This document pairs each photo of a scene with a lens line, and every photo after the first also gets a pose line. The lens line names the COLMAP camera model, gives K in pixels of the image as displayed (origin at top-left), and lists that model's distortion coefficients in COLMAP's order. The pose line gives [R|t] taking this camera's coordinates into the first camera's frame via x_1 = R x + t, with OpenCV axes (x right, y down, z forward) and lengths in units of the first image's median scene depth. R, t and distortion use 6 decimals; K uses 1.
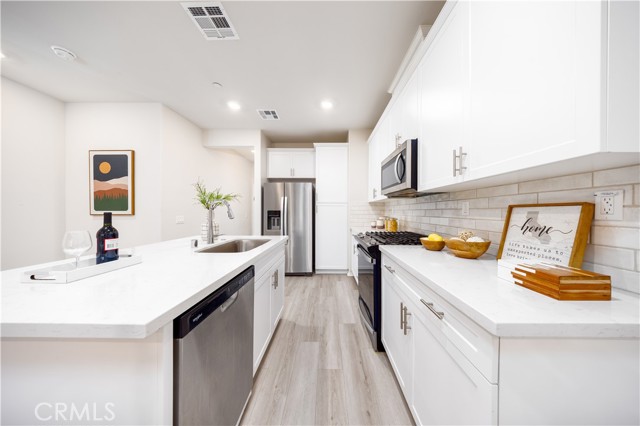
lens RADIAL K [[189.6, 0, 330.3], [0, 189.6, 213.9], [0, 0, 1]] dist [0.001671, 0.000181]
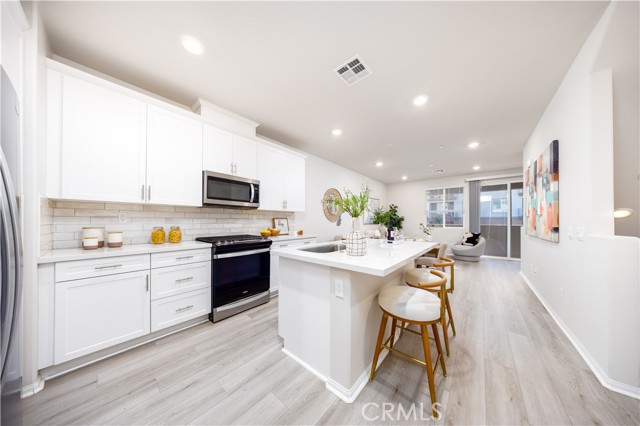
lens RADIAL K [[189.6, 0, 328.0], [0, 189.6, 221.0], [0, 0, 1]] dist [0.001671, 0.000181]
pose [[-0.781302, 0.003460, 0.624143, -0.744805], [0.010715, 0.999912, 0.007870, -0.004198], [-0.624061, 0.012837, -0.781270, 1.200506]]
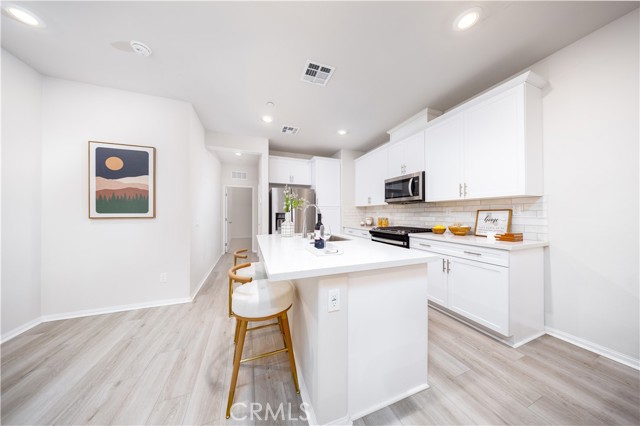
lens RADIAL K [[189.6, 0, 322.9], [0, 189.6, 213.8], [0, 0, 1]] dist [0.001671, 0.000181]
pose [[0.929300, -0.002462, 0.369318, -0.623147], [0.007671, 0.999891, -0.012638, 0.005137], [-0.369246, 0.014577, 0.929217, -0.158123]]
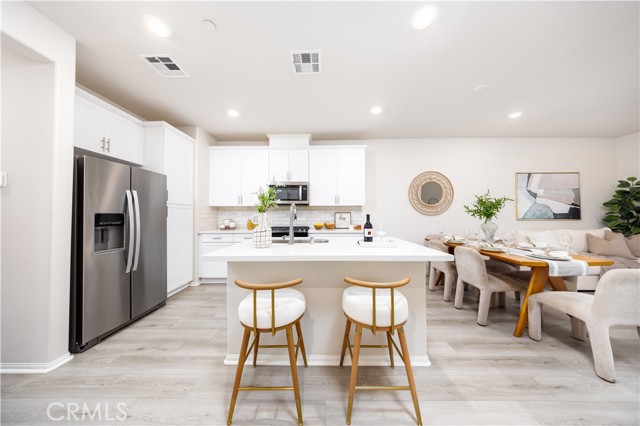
lens RADIAL K [[189.6, 0, 319.6], [0, 189.6, 211.3], [0, 0, 1]] dist [0.001671, 0.000181]
pose [[-0.007711, 0.016850, 0.999828, -1.061477], [0.019549, 0.999669, -0.016696, -0.004899], [-0.999779, 0.019417, -0.008038, 0.527680]]
